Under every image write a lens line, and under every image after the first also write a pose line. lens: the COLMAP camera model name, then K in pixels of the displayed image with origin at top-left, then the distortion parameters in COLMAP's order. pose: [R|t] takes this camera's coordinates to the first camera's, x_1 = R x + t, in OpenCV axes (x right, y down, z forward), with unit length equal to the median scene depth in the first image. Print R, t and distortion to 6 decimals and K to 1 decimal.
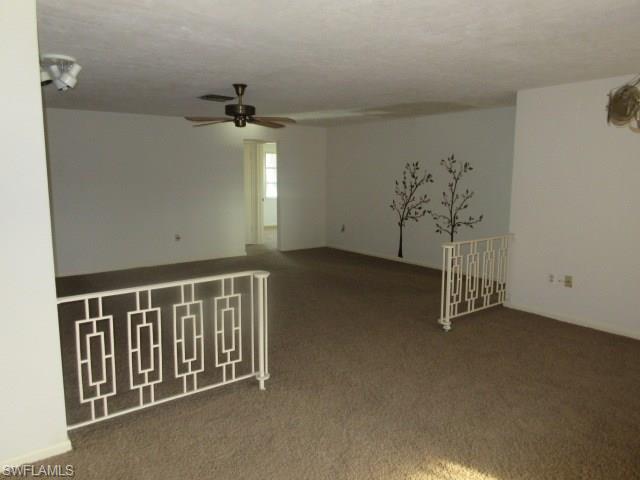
lens RADIAL K [[483.8, 0, 314.2], [0, 483.8, 237.7], [0, 0, 1]] dist [0.012571, -0.008460]
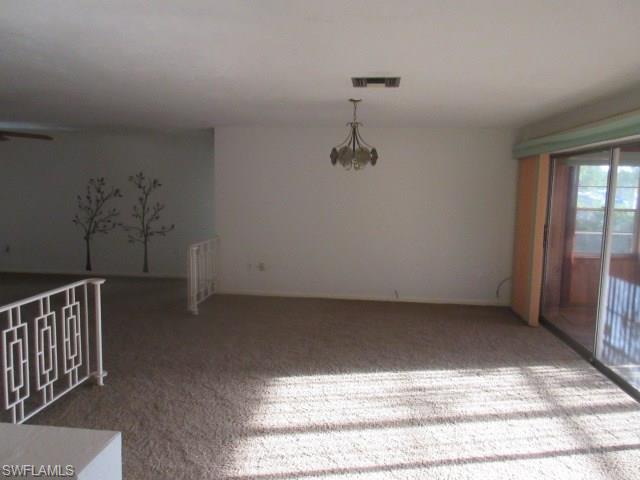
lens RADIAL K [[483.8, 0, 321.4], [0, 483.8, 237.6], [0, 0, 1]] dist [0.012571, -0.008460]
pose [[0.687722, -0.070058, 0.722586, -0.246180], [0.089558, 0.995917, 0.011321, 0.003992], [-0.720429, 0.056928, 0.691188, -0.066527]]
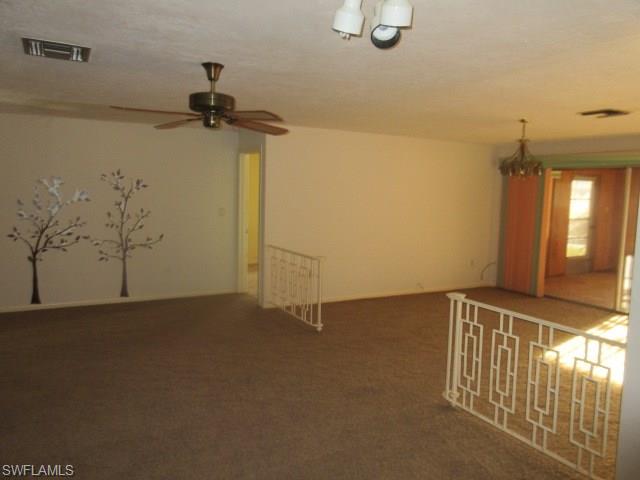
lens RADIAL K [[483.8, 0, 320.1], [0, 483.8, 241.7], [0, 0, 1]] dist [0.012571, -0.008460]
pose [[0.142567, -0.102904, 0.984421, -0.536128], [0.114049, 0.989664, 0.086935, -0.076058], [-0.983193, 0.099878, 0.152829, 0.516884]]
